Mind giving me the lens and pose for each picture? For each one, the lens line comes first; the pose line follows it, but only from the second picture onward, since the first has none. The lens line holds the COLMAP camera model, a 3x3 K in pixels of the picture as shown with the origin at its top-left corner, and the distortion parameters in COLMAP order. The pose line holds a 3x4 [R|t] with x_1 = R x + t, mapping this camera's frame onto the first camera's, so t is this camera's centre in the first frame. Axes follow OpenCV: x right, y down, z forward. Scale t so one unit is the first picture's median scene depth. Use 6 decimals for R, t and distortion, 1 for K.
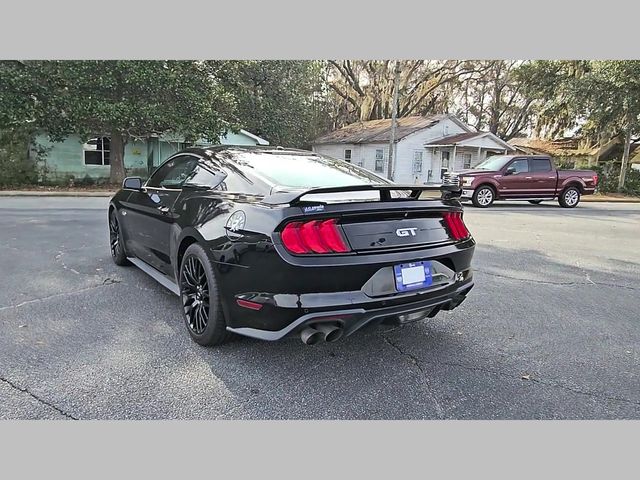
lens RADIAL K [[445.9, 0, 323.8], [0, 445.9, 233.3], [0, 0, 1]] dist [0.004876, -0.005137]
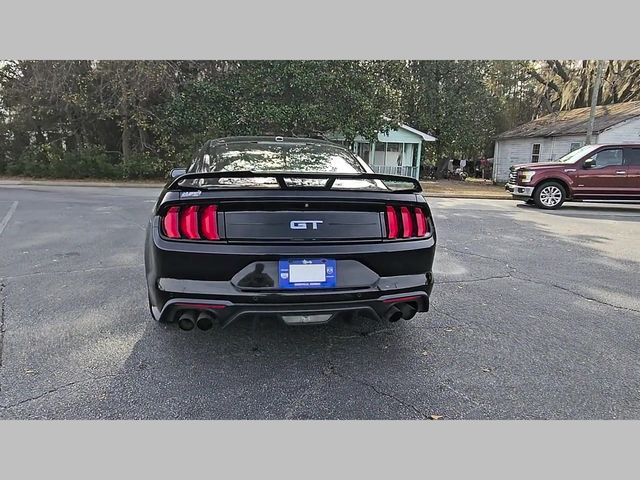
lens RADIAL K [[445.9, 0, 318.5], [0, 445.9, 240.9], [0, 0, 1]] dist [0.004876, -0.005137]
pose [[0.900843, 0.068708, -0.428673, 0.112989], [-0.060518, 0.997631, 0.032725, -0.000242], [0.429906, -0.003537, 0.902867, 0.038682]]
